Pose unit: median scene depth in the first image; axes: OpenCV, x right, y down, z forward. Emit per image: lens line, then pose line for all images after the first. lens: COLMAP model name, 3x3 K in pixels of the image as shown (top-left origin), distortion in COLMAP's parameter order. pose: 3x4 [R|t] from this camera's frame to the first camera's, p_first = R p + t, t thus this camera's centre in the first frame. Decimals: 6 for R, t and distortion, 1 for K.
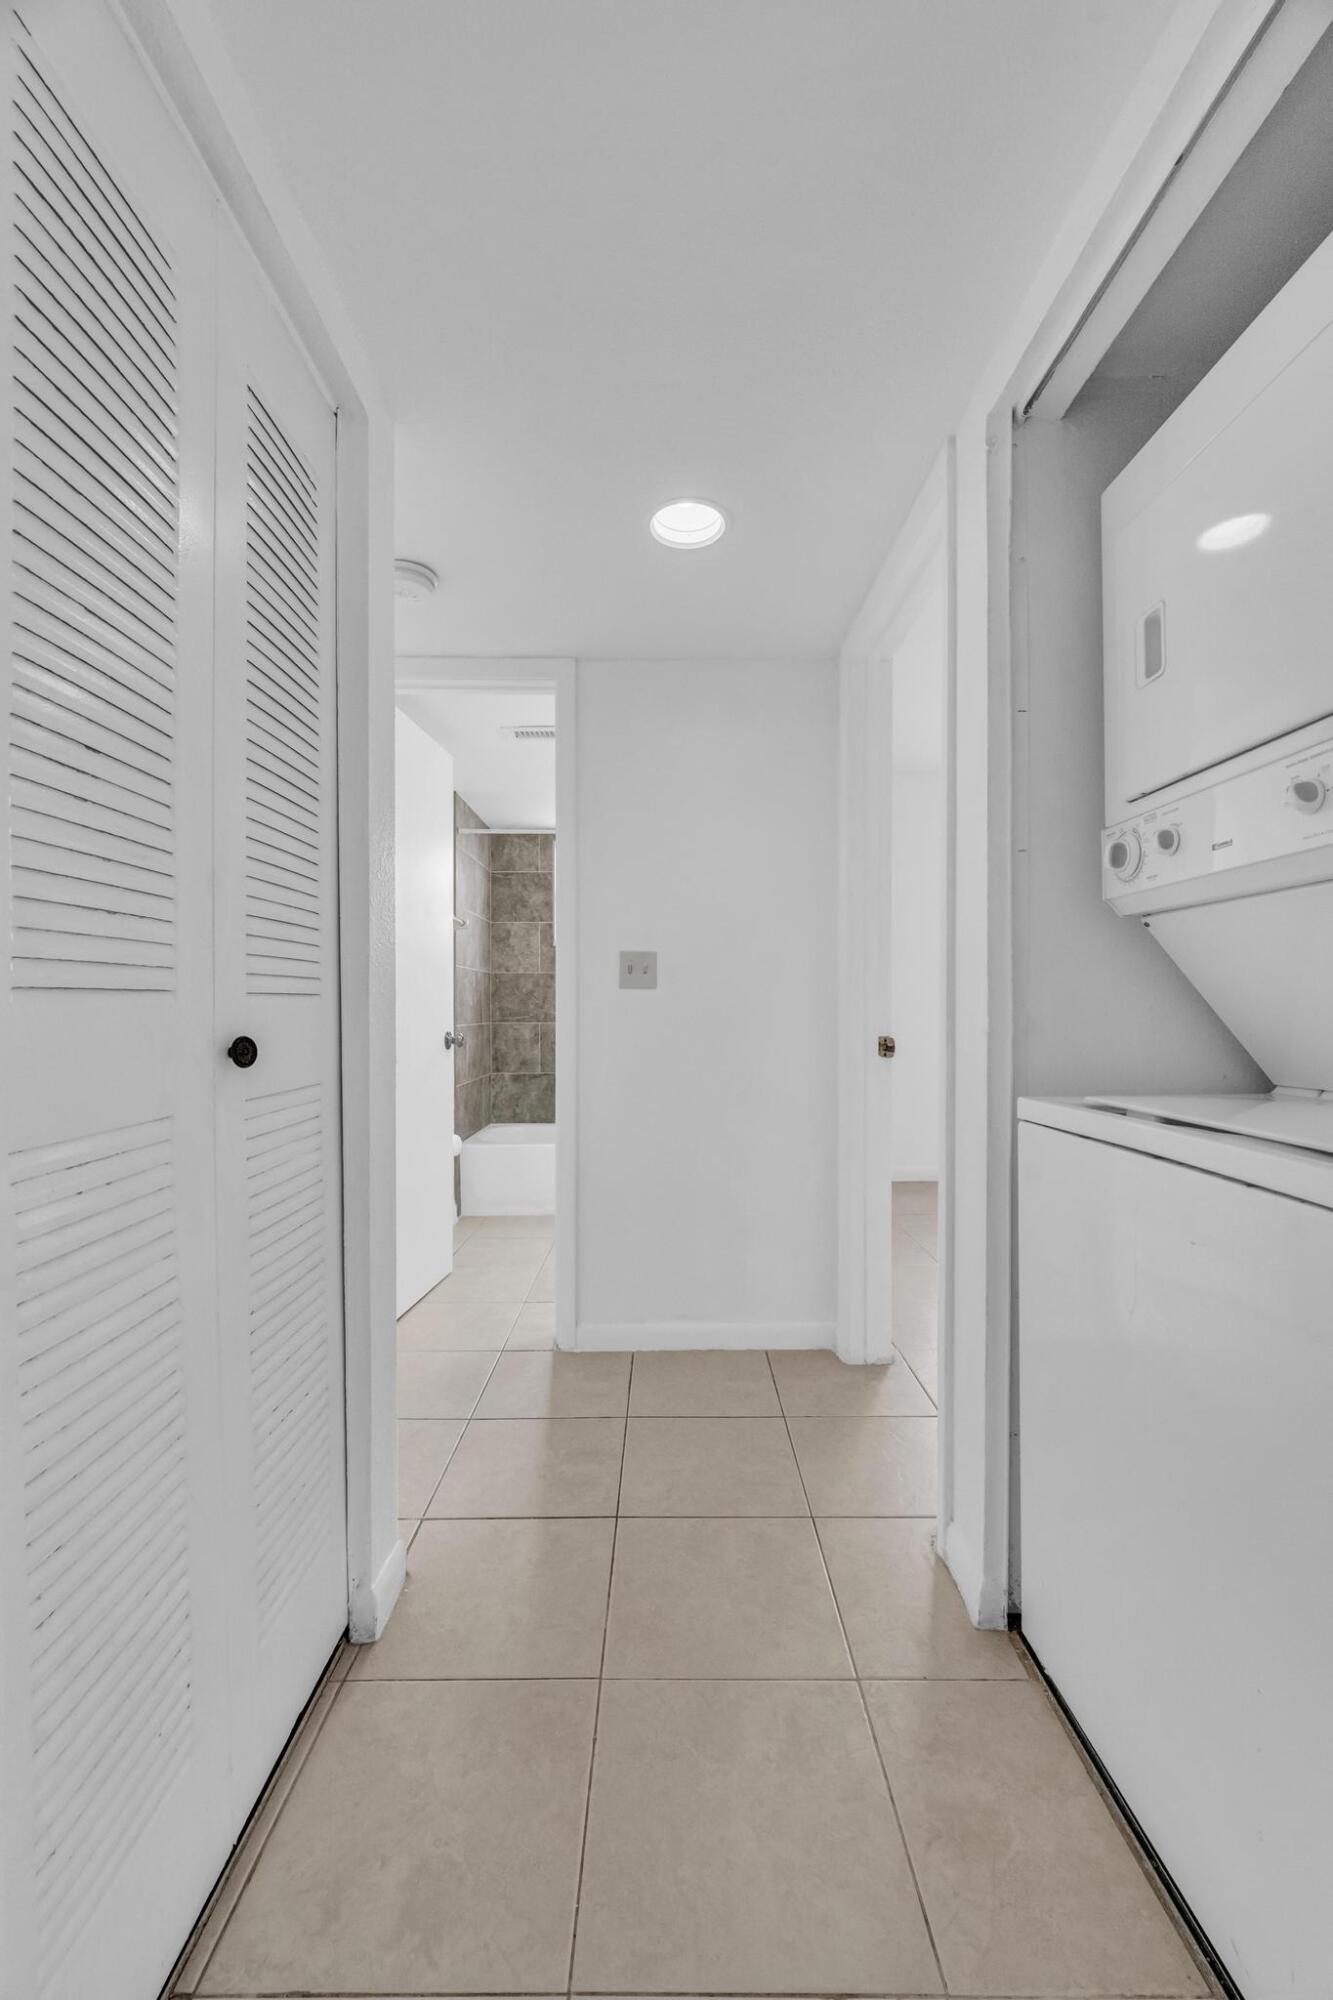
lens RADIAL K [[788.5, 0, 668.8], [0, 788.5, 1015.2], [0, 0, 1]] dist [-0.007714, 0.001080]
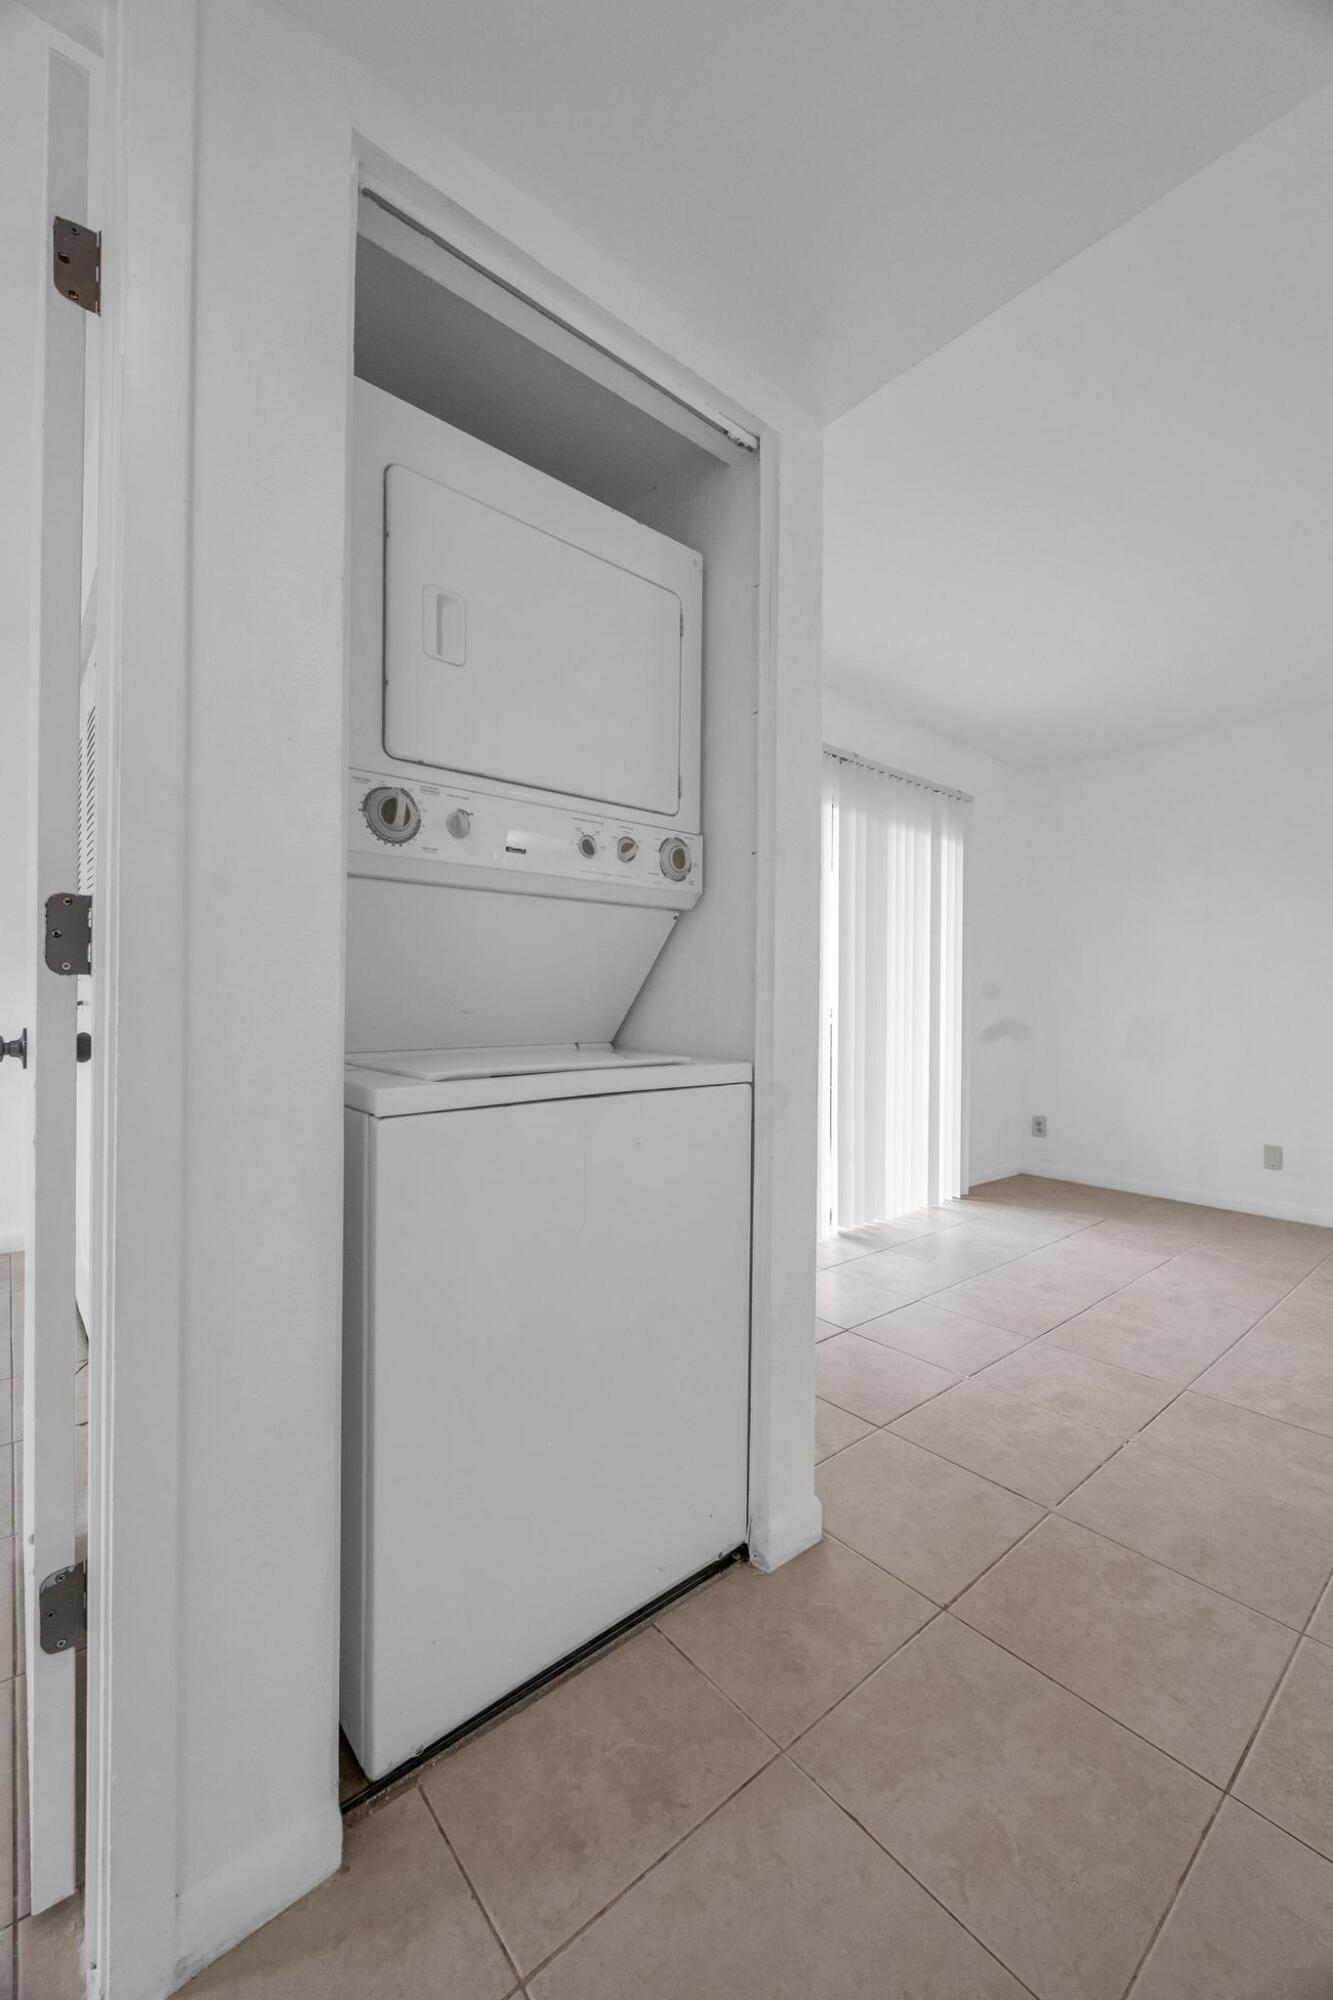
lens RADIAL K [[809.4, 0, 656.3], [0, 809.4, 1000.5], [0, 0, 1]] dist [-0.002706, 0.000518]
pose [[-0.642631, -0.004289, 0.766164, -0.398126], [-0.004204, 0.999989, 0.002073, 0.017591], [-0.766164, -0.001889, -0.642642, 1.543143]]
